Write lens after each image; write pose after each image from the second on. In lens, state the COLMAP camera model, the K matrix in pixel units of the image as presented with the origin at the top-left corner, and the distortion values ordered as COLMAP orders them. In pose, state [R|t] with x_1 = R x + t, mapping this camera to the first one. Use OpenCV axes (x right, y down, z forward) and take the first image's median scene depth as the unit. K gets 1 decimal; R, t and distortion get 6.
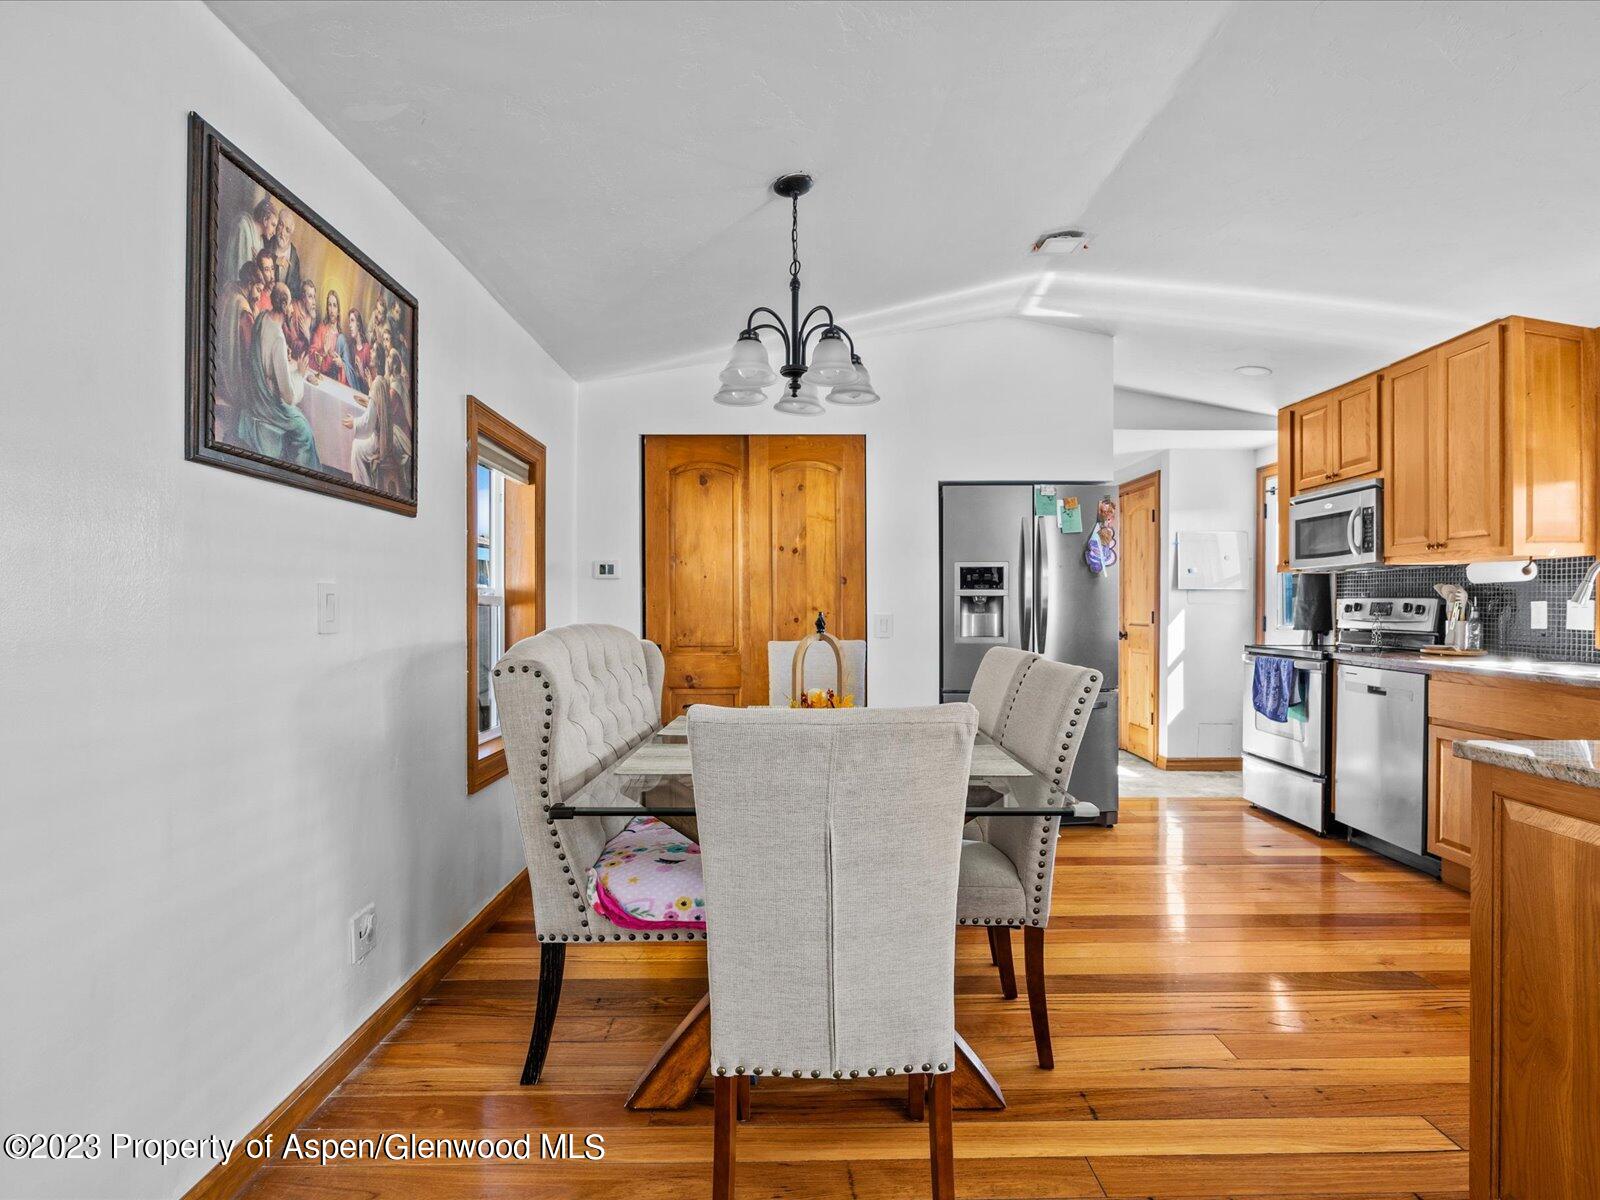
lens RADIAL K [[872.5, 0, 807.6], [0, 872.5, 609.5], [0, 0, 1]] dist [-0.013555, 0.002999]
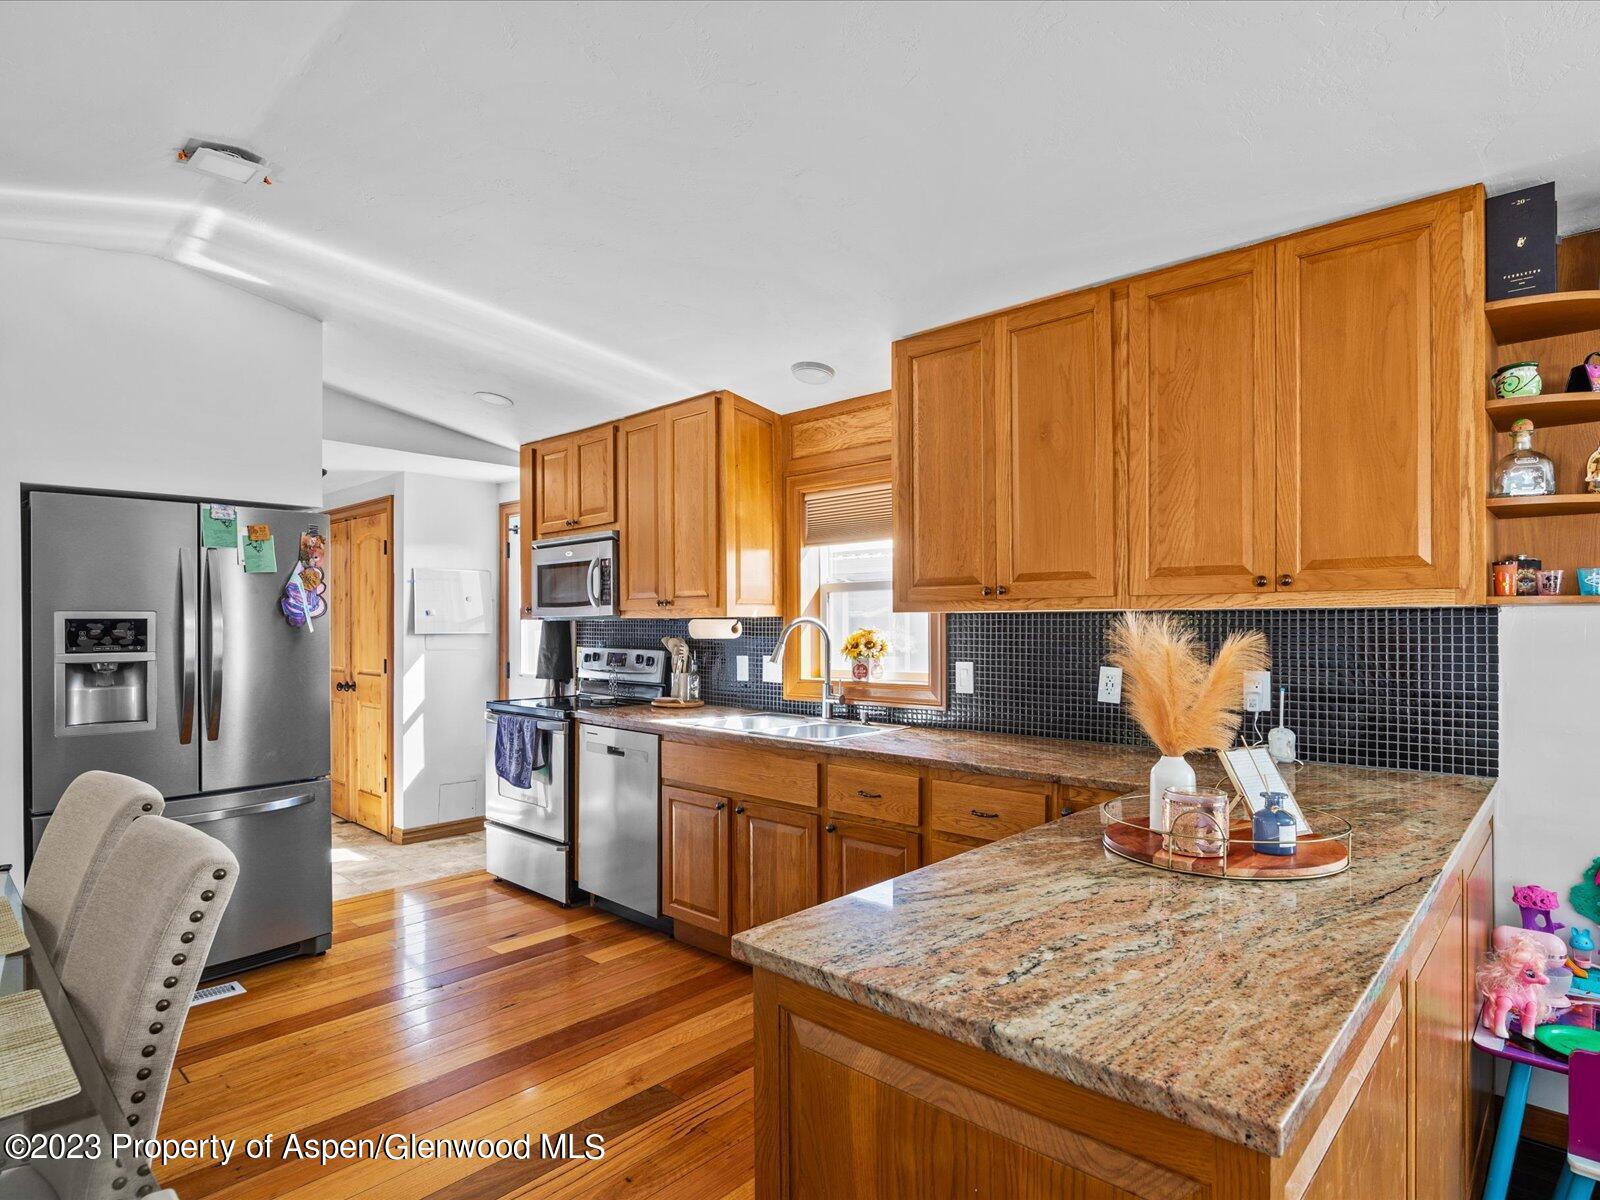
lens RADIAL K [[872.5, 0, 815.8], [0, 872.5, 622.6], [0, 0, 1]] dist [-0.013555, 0.002999]
pose [[0.682499, -0.003242, 0.730880, 0.095963], [0.007258, 0.999971, -0.002342, -0.045703], [-0.730851, 0.006903, 0.682502, 0.169093]]
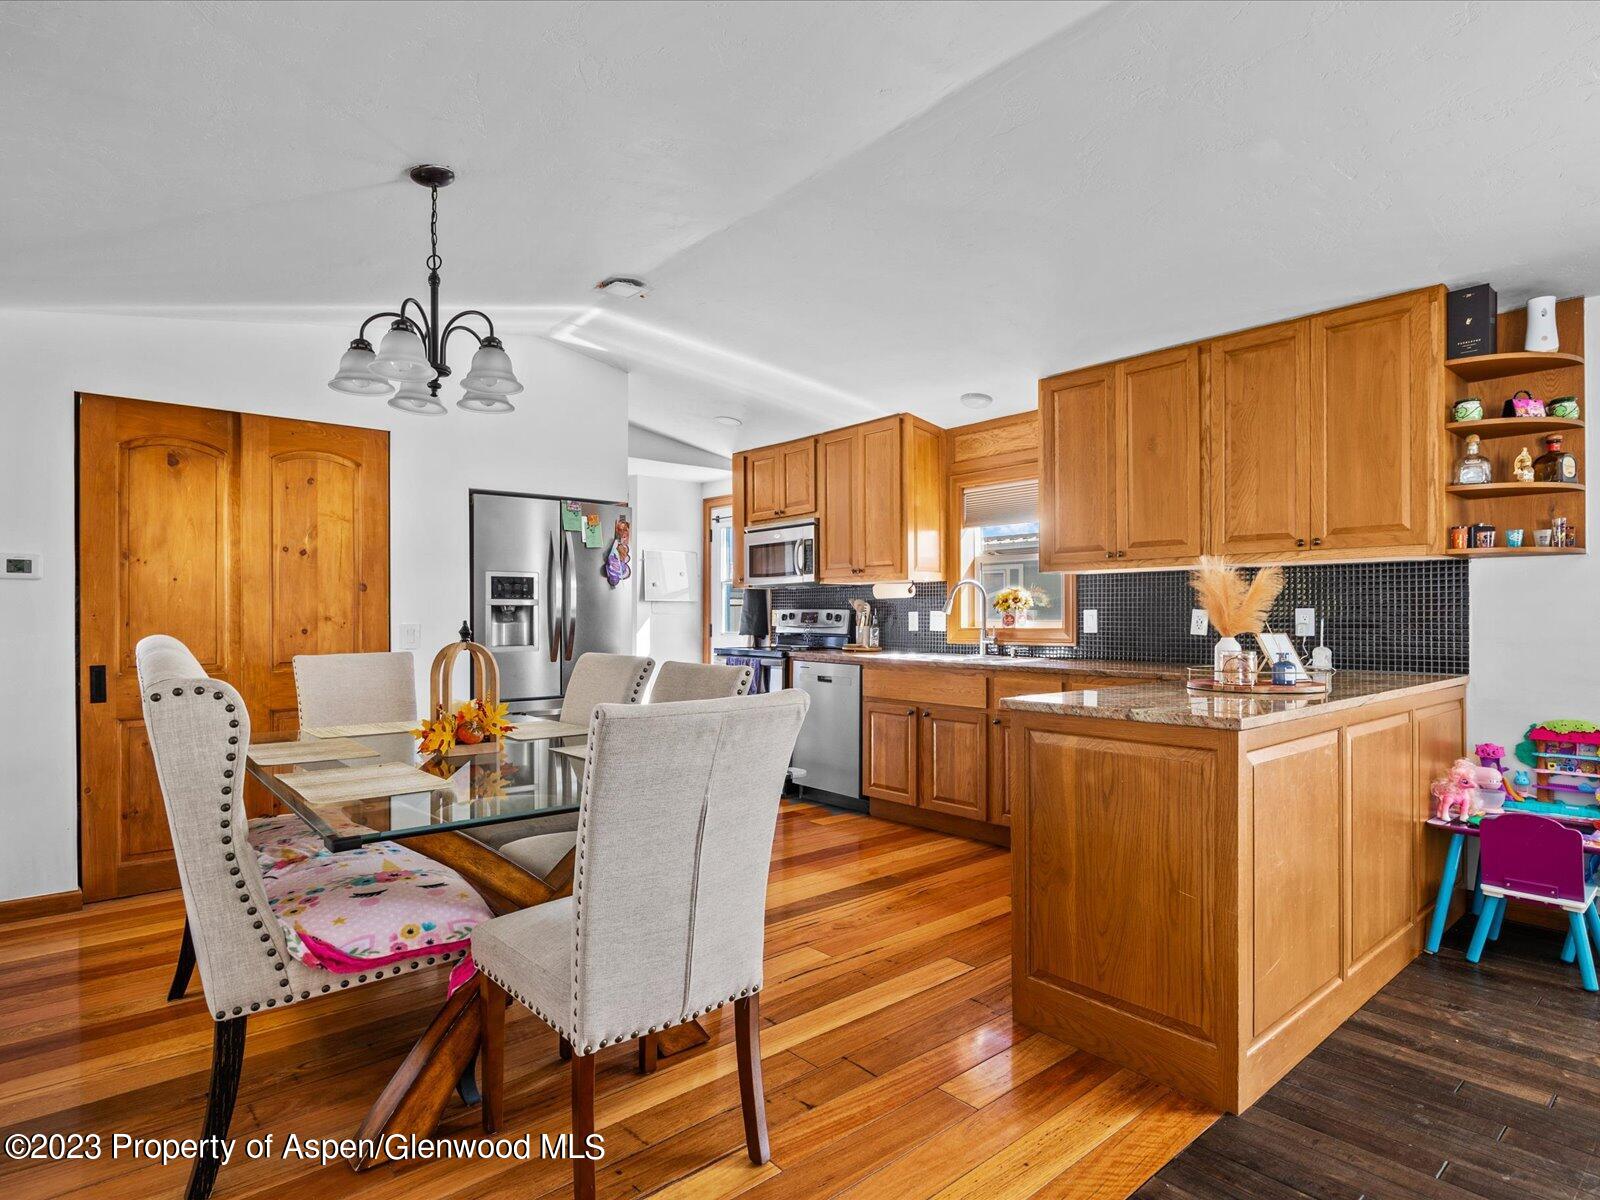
lens RADIAL K [[872.5, 0, 812.6], [0, 872.5, 611.5], [0, 0, 1]] dist [-0.013555, 0.002999]
pose [[0.760576, 0.002303, 0.649245, -0.215889], [0.004026, 0.999958, -0.008264, 0.001576], [-0.649237, 0.008899, 0.760534, 0.002778]]
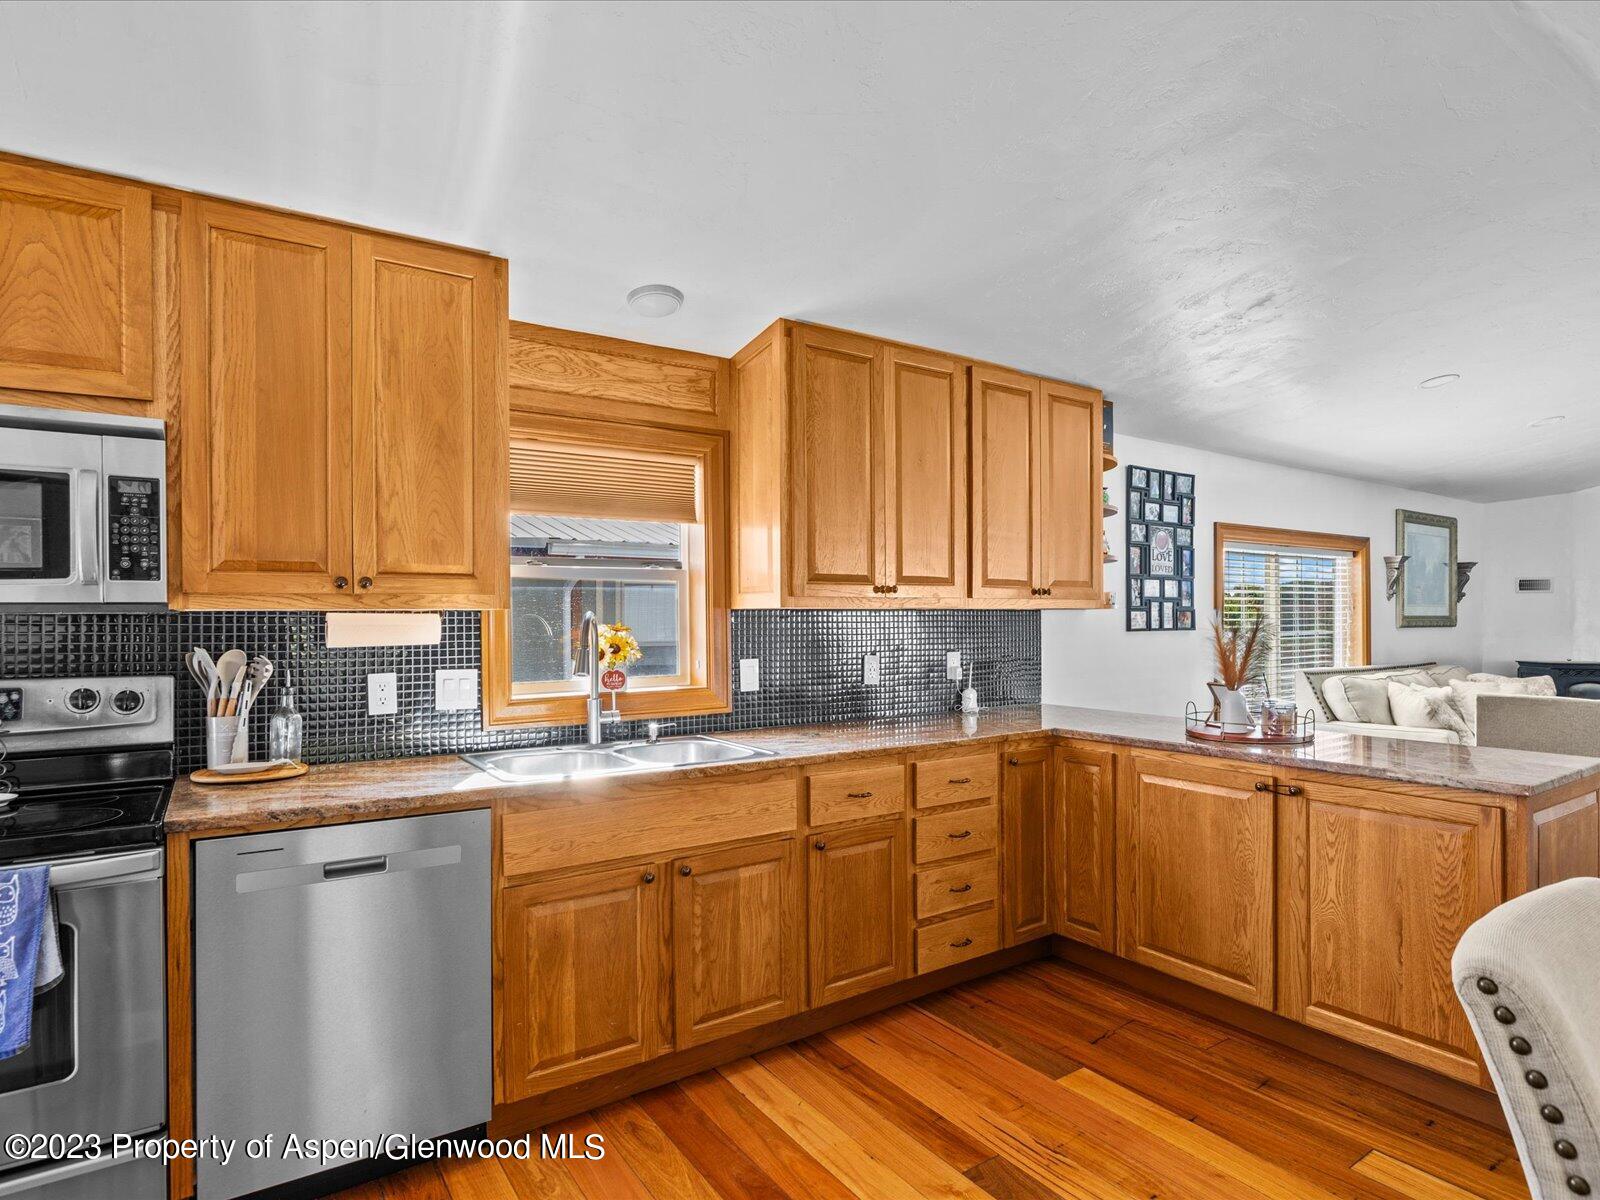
lens RADIAL K [[872.5, 0, 812.8], [0, 872.5, 622.9], [0, 0, 1]] dist [-0.013555, 0.002999]
pose [[-0.554298, 0.000228, 0.832318, 0.094506], [0.009121, 0.999942, 0.005800, -0.046783], [-0.832268, 0.010806, -0.554268, 1.043274]]
